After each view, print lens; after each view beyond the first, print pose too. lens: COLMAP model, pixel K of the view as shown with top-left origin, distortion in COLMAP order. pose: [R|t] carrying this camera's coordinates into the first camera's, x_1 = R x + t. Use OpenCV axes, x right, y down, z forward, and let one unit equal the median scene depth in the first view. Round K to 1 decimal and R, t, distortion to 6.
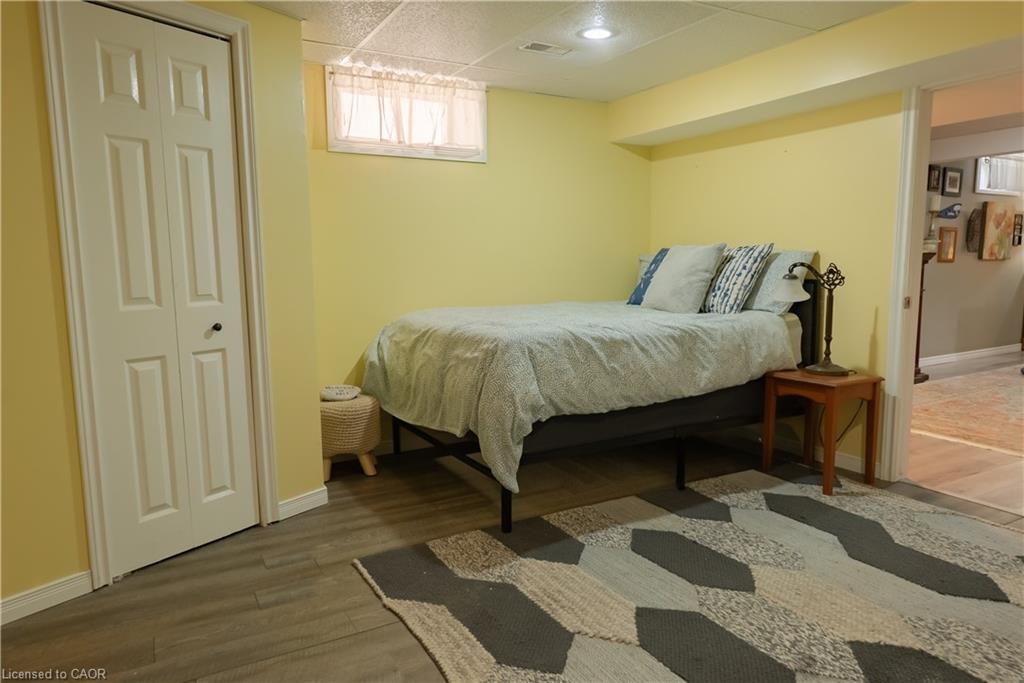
lens RADIAL K [[654.5, 0, 508.1], [0, 654.5, 341.3], [0, 0, 1]] dist [-0.000563, -0.000829]
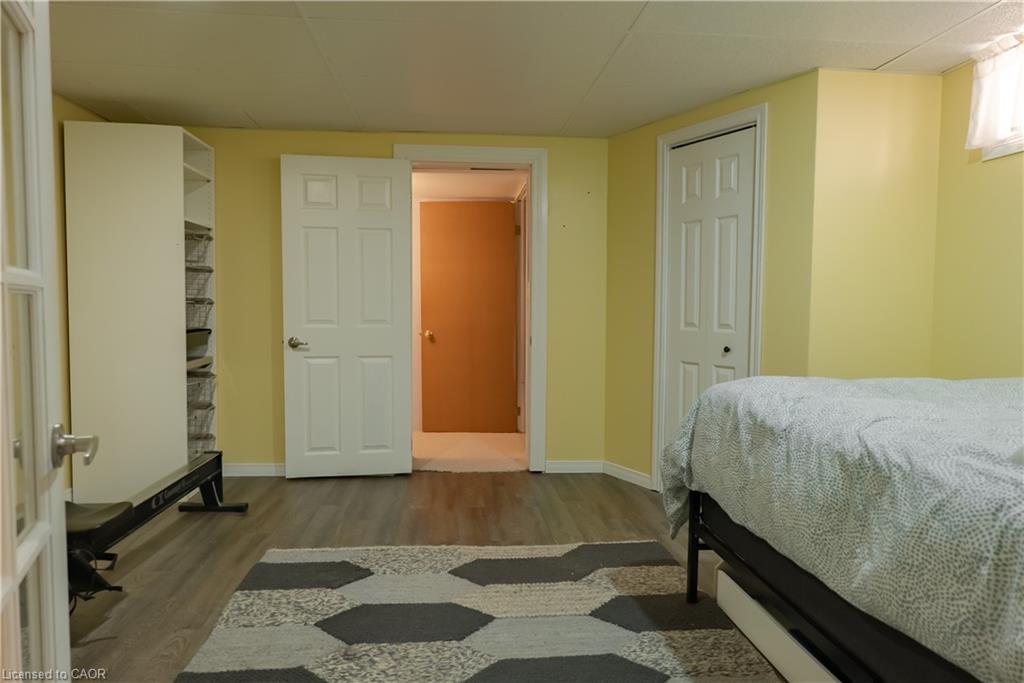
lens RADIAL K [[654.5, 0, 508.1], [0, 654.5, 341.3], [0, 0, 1]] dist [-0.000563, -0.000829]
pose [[-0.405056, 0.061574, -0.912216, 0.989206], [-0.115432, 0.986302, 0.117830, -0.151035], [0.906976, 0.153027, -0.392400, 1.186917]]
